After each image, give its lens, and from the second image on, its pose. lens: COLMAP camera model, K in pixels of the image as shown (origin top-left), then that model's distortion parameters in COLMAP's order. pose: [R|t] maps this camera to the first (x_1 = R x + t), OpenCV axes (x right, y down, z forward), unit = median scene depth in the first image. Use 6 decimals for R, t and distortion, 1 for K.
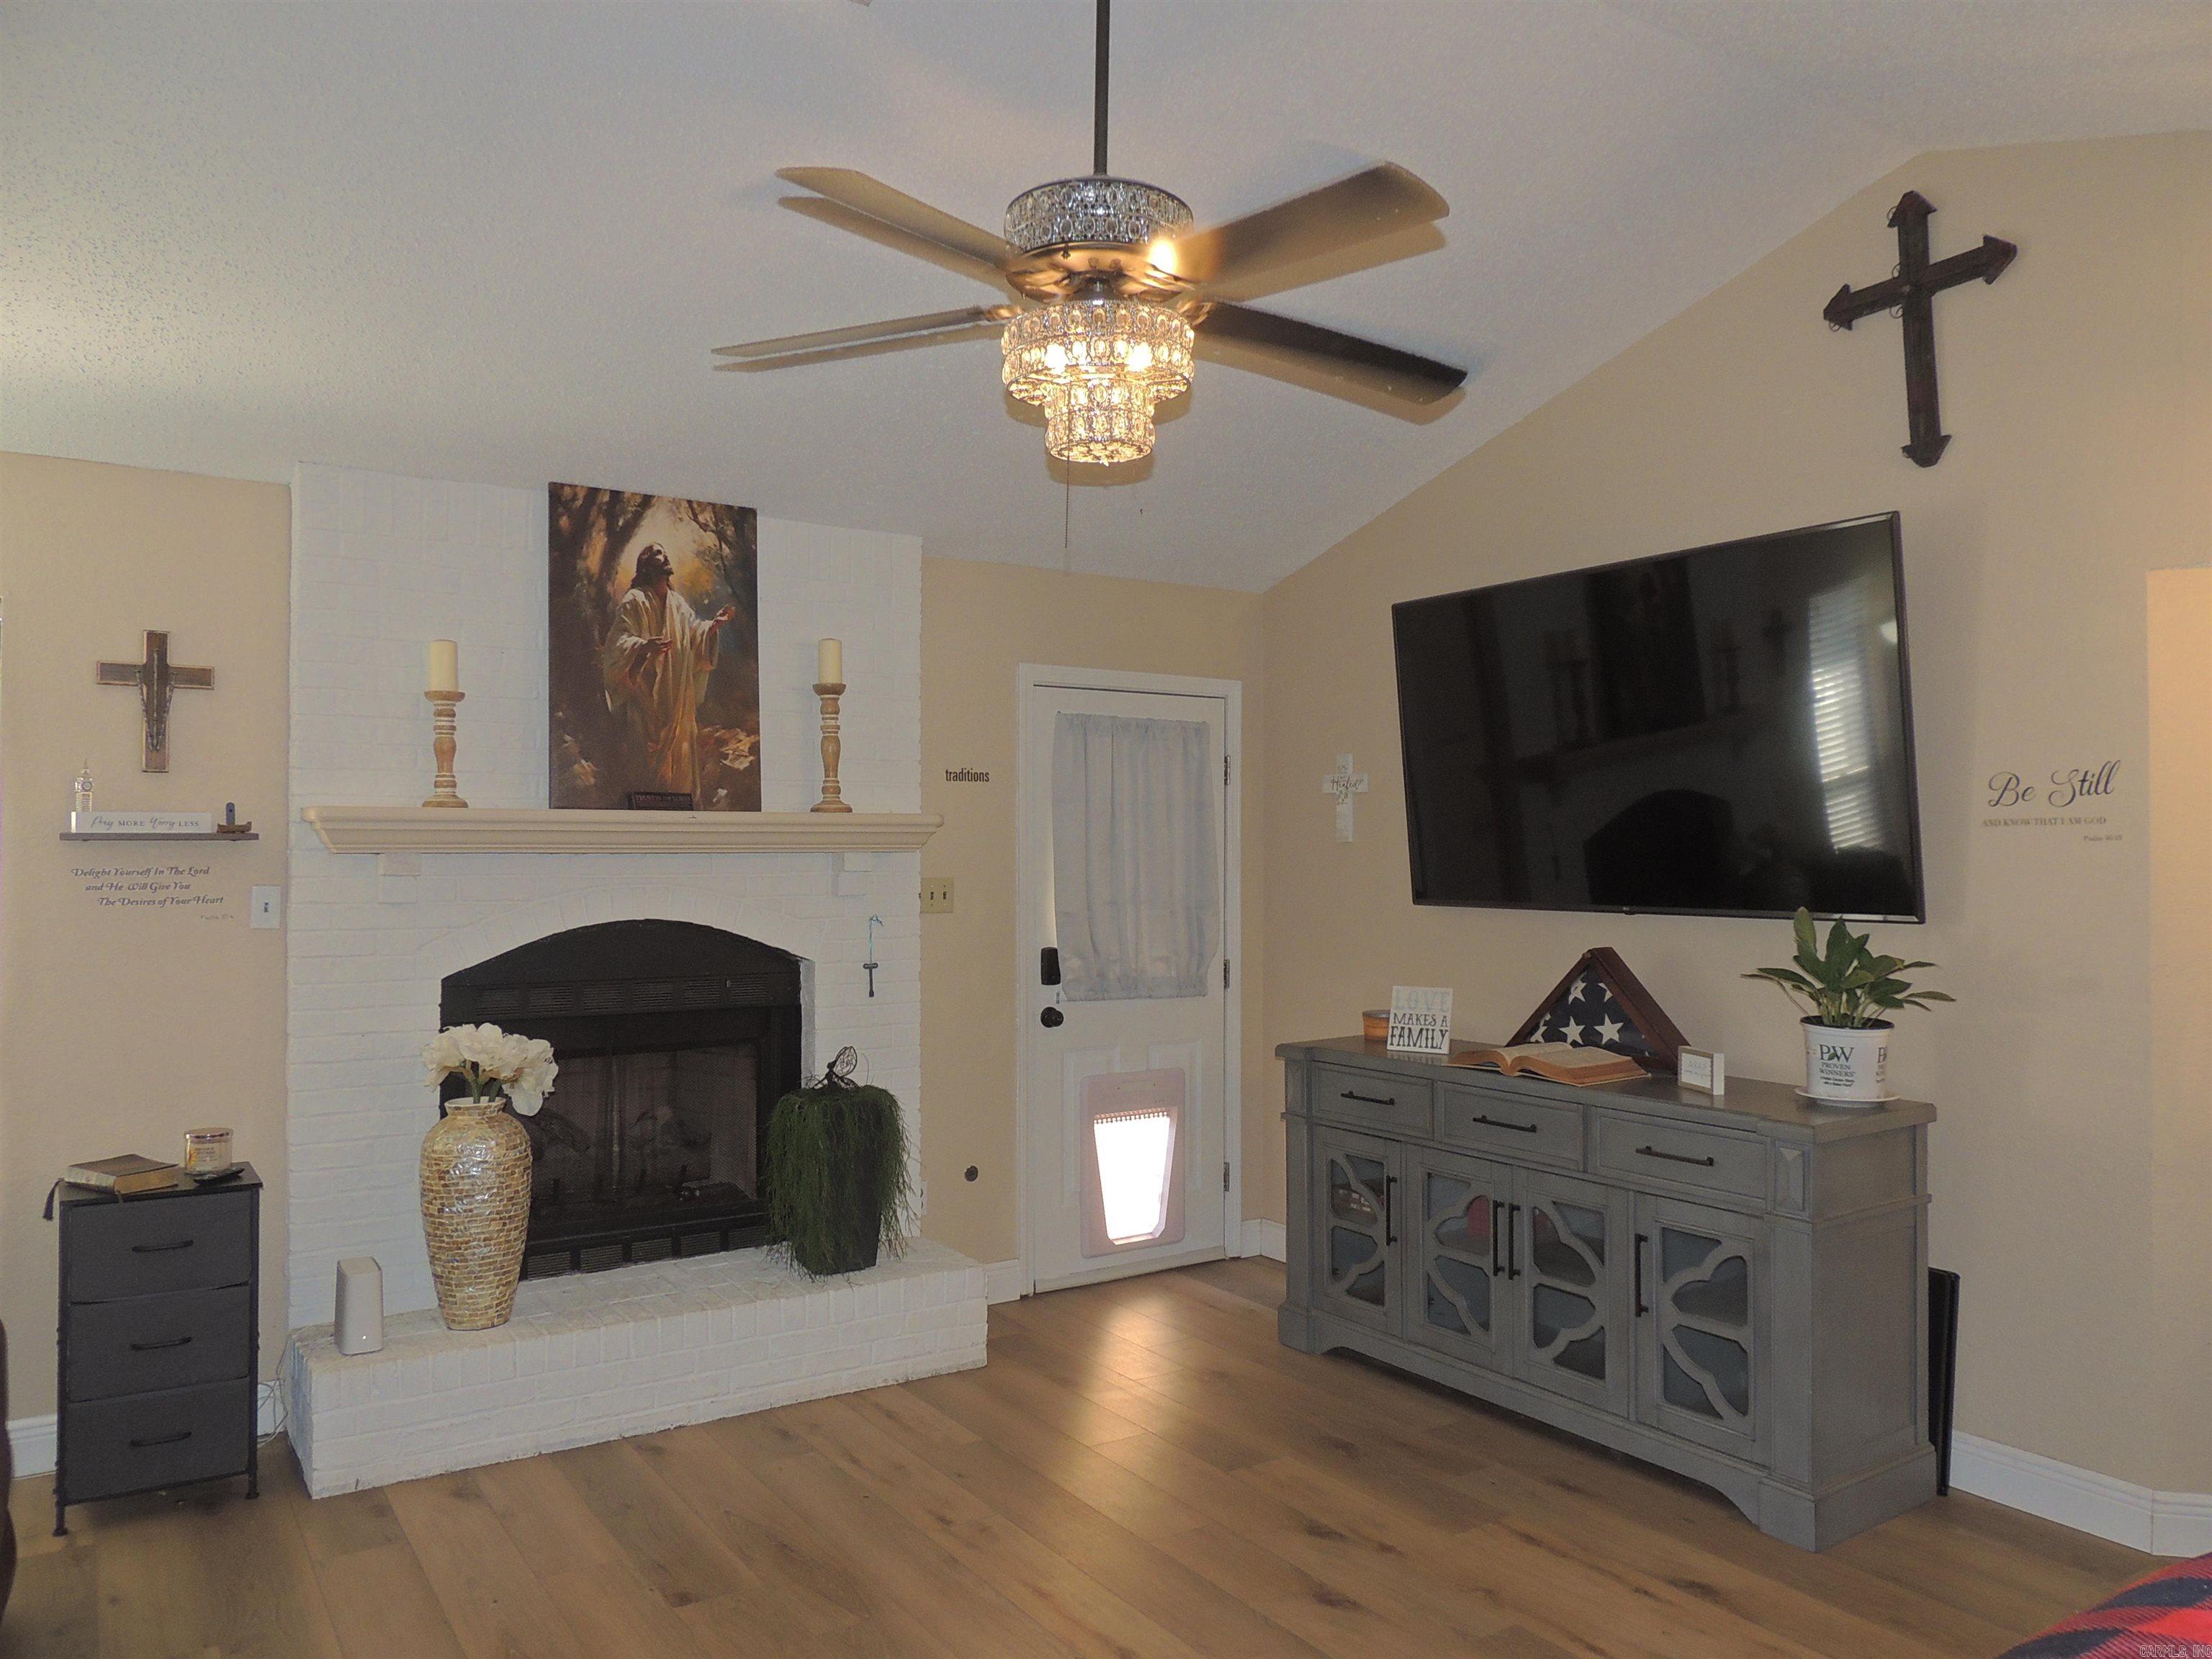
lens RADIAL K [[1582.0, 0, 1101.5], [0, 1582.0, 828.6], [0, 0, 1]] dist [-0.018111, 0.003934]
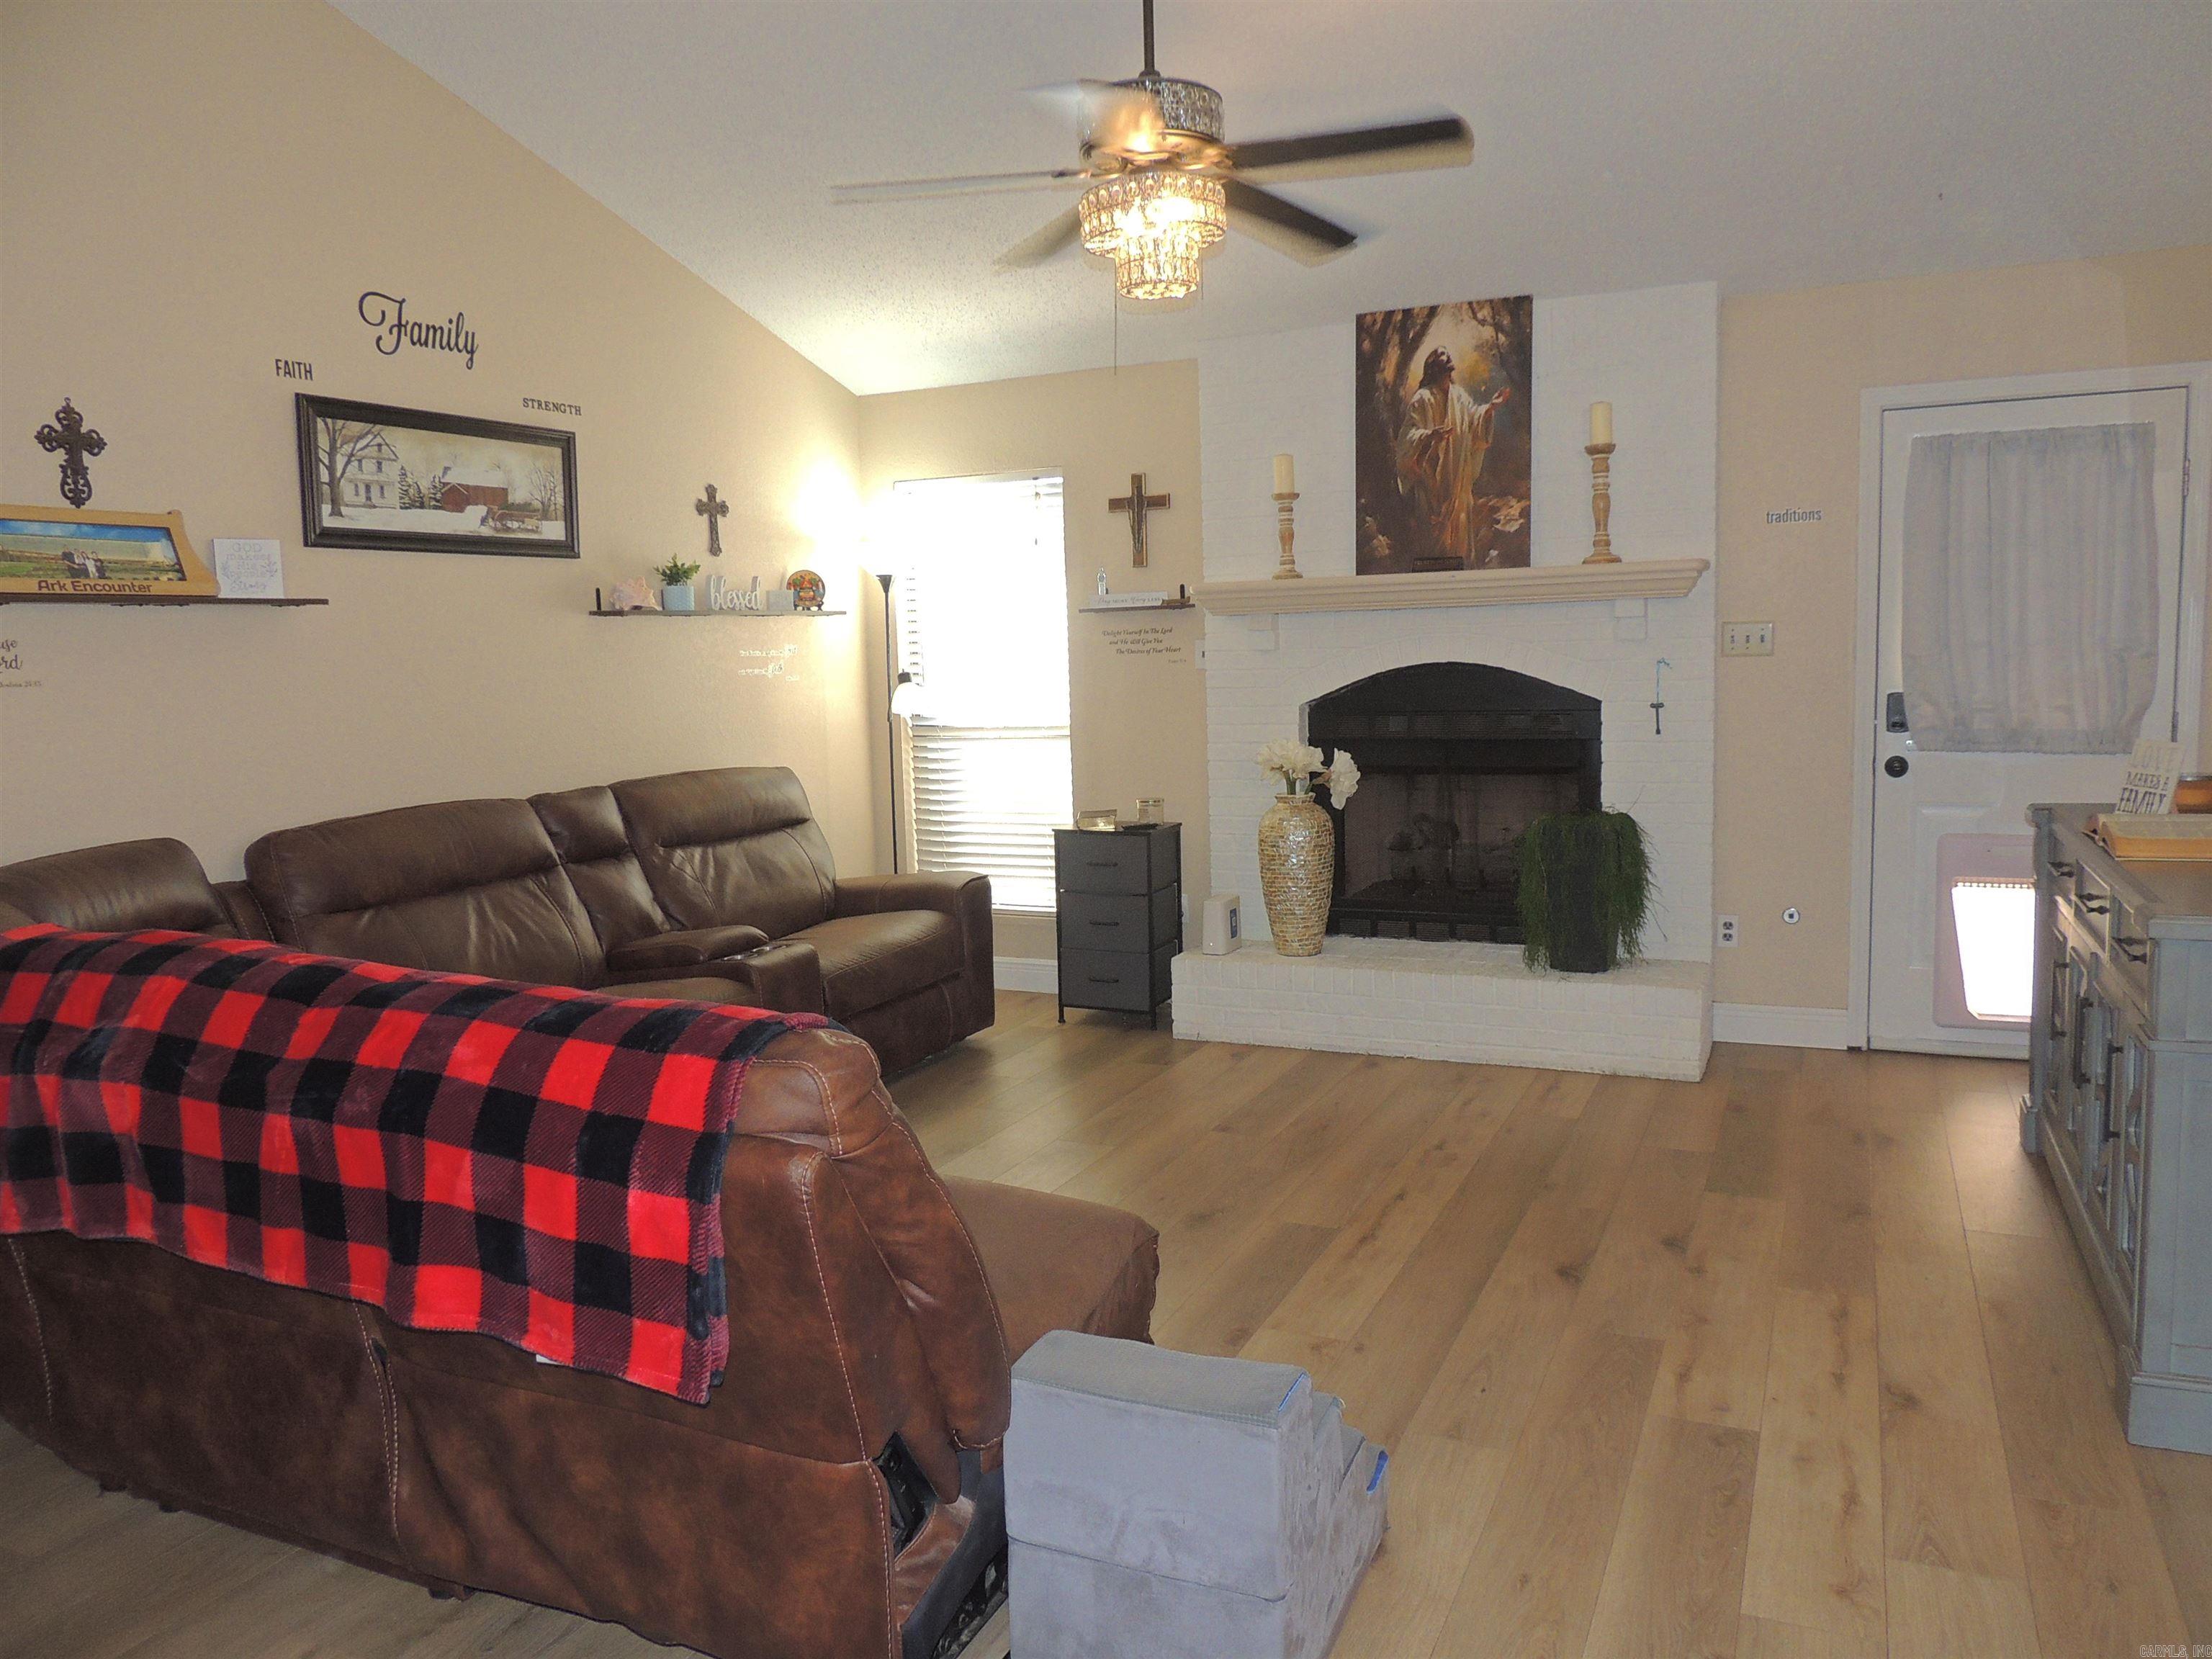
lens RADIAL K [[1582.0, 0, 1107.7], [0, 1582.0, 821.6], [0, 0, 1]] dist [-0.018111, 0.003934]
pose [[0.523018, 0.078601, -0.848690, 0.626166], [0.044285, 0.991888, 0.119155, 0.022555], [0.851171, -0.099905, 0.515294, 0.134172]]
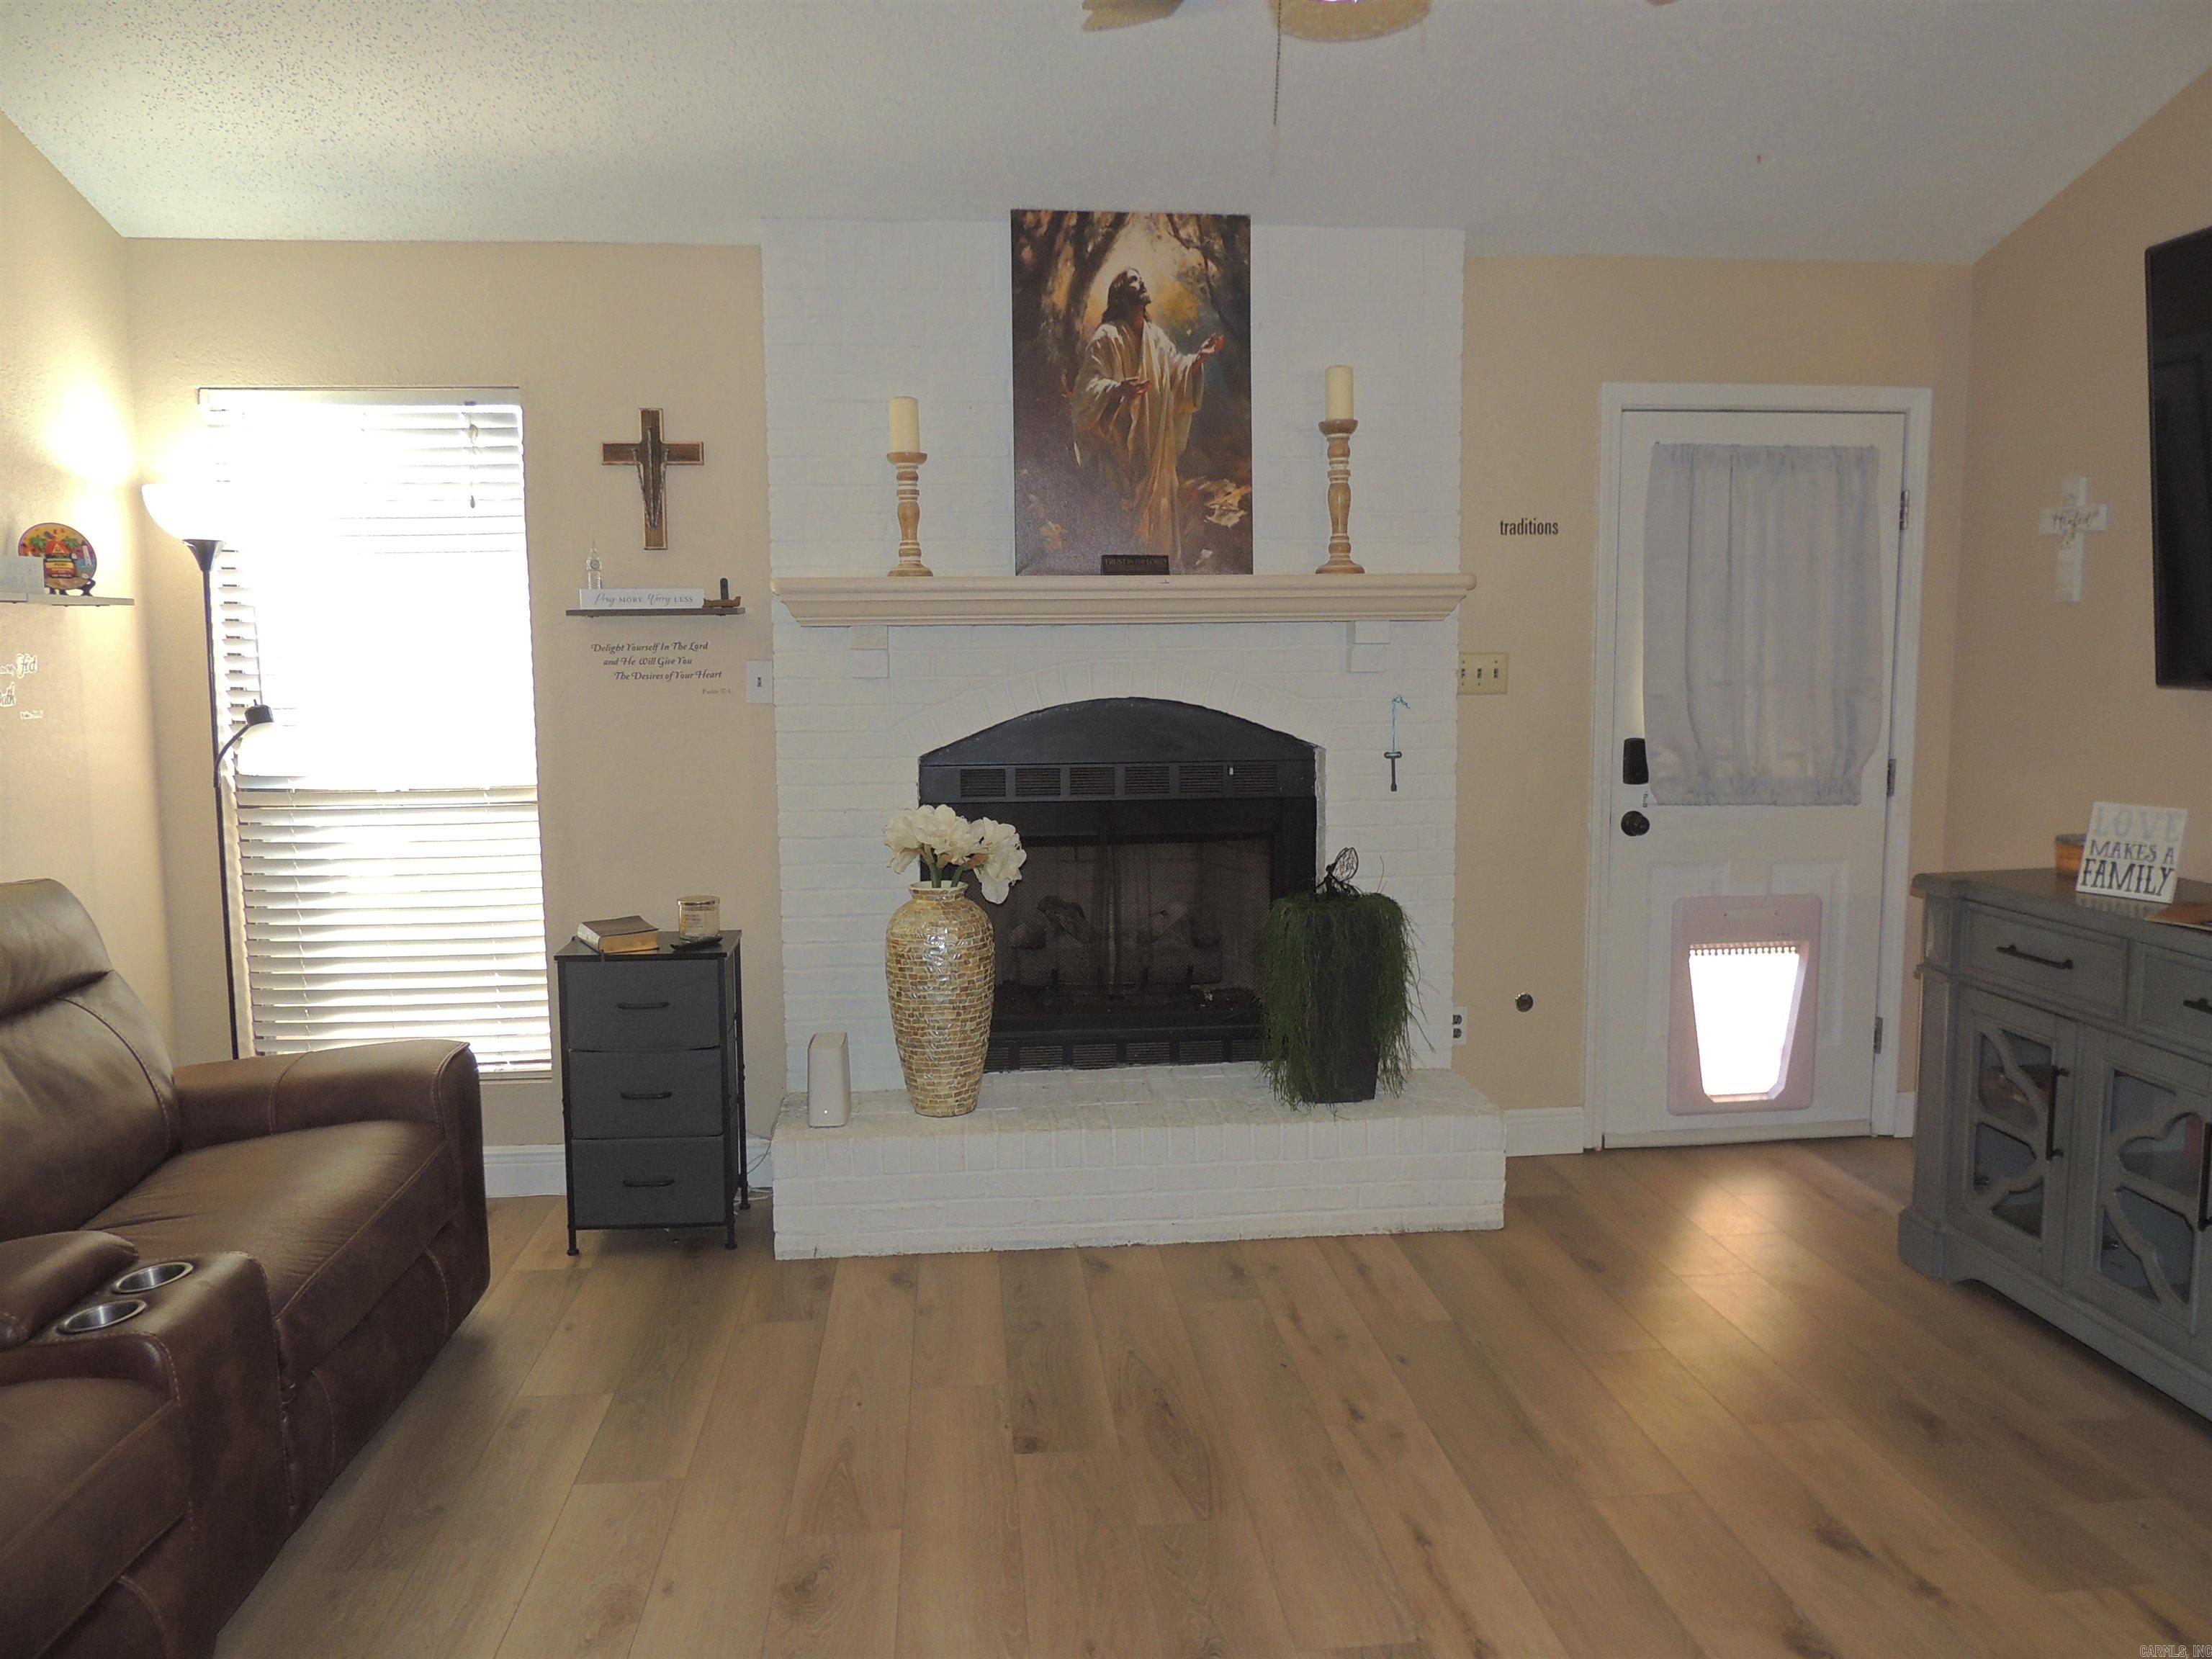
lens RADIAL K [[1582.0, 0, 1106.2], [0, 1582.0, 822.1], [0, 0, 1]] dist [-0.018111, 0.003934]
pose [[0.884823, 0.044196, -0.463826, 0.125987], [0.015745, 0.992086, 0.124567, 0.015030], [0.465661, -0.117523, 0.877125, 0.187621]]
